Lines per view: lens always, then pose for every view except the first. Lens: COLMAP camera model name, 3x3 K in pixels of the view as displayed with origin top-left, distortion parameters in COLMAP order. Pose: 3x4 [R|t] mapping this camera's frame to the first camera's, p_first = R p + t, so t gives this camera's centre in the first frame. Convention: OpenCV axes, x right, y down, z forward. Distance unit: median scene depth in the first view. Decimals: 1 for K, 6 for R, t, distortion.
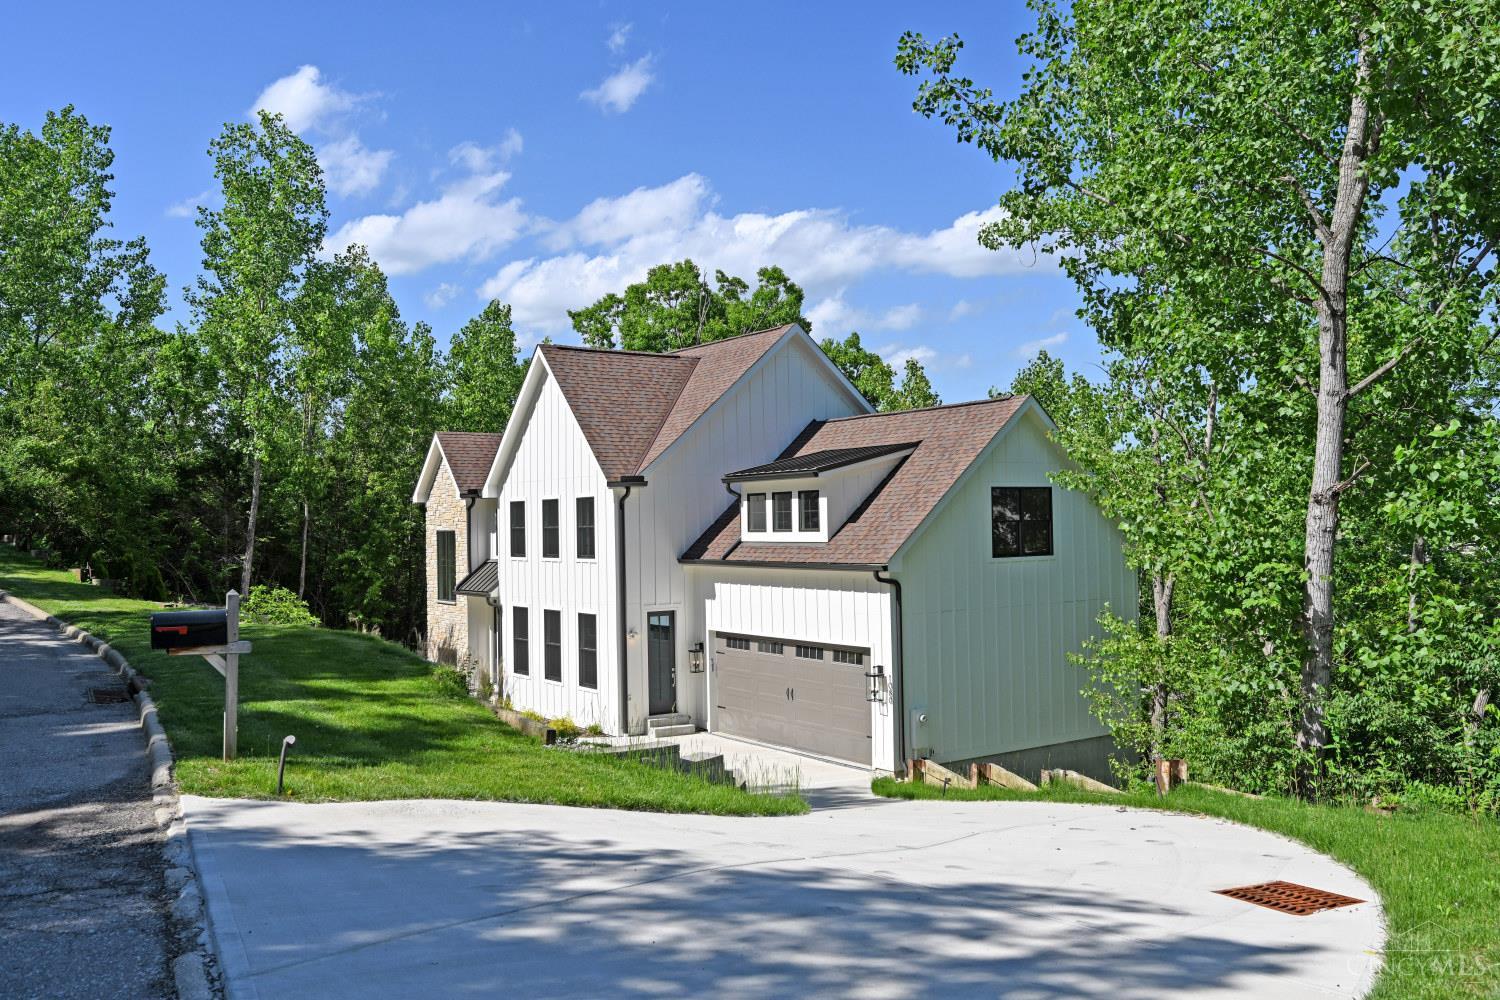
lens RADIAL K [[1361.5, 0, 751.4], [0, 1361.5, 497.7], [0, 0, 1]] dist [0.004023, 0.002365]
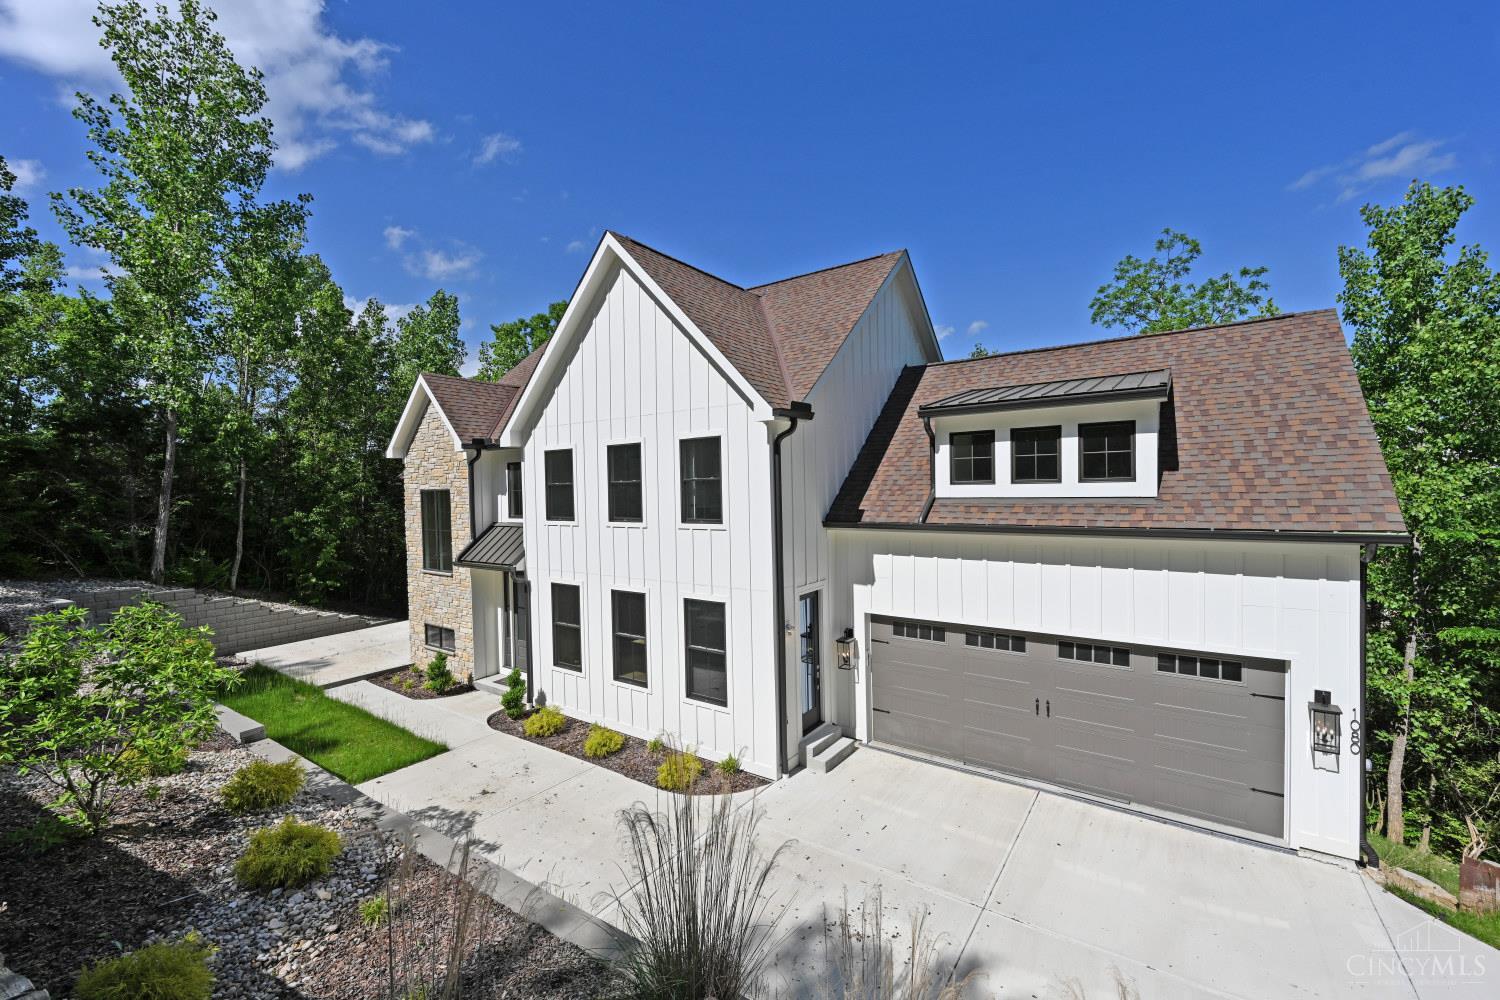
lens RADIAL K [[598.4, 0, 738.9], [0, 598.4, 504.6], [0, 0, 1]] dist [-0.003895, -0.000080]
pose [[0.936602, -0.010080, 0.350250, -0.221622], [-0.003155, 0.999303, 0.037195, 0.023572], [-0.350380, -0.035942, 0.935918, 0.726990]]
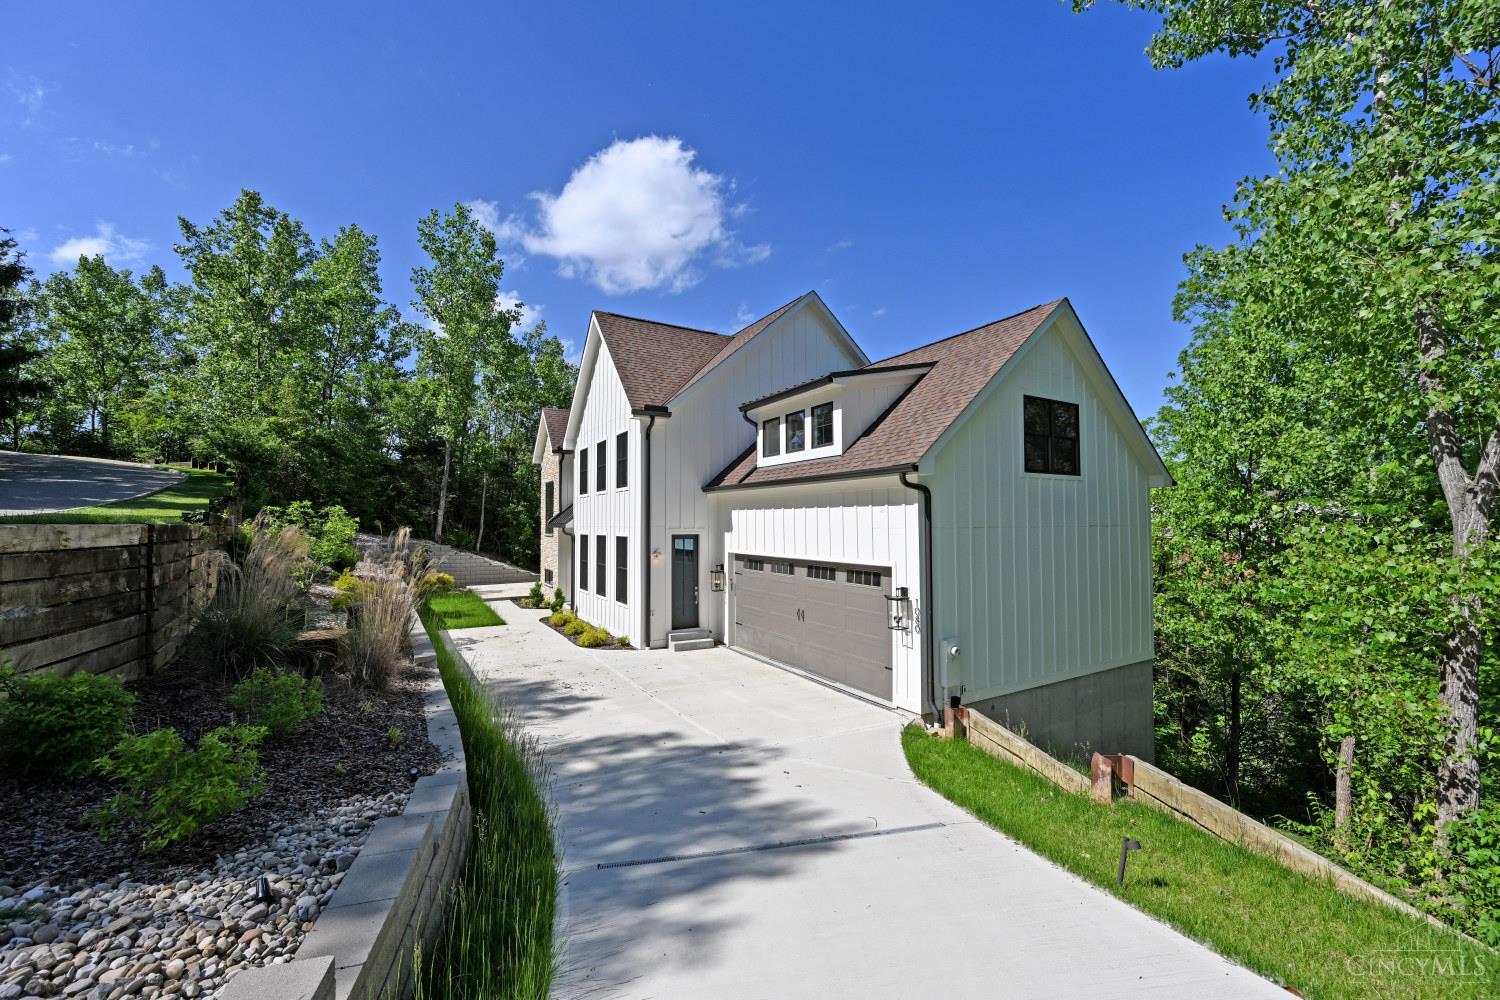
lens RADIAL K [[598.4, 0, 751.4], [0, 598.4, 510.2], [0, 0, 1]] dist [-0.003895, -0.000080]
pose [[0.997244, 0.012043, -0.073208, 0.022419], [-0.012588, 0.999896, -0.006989, 0.067929], [0.073116, 0.007891, 0.997292, 0.535065]]
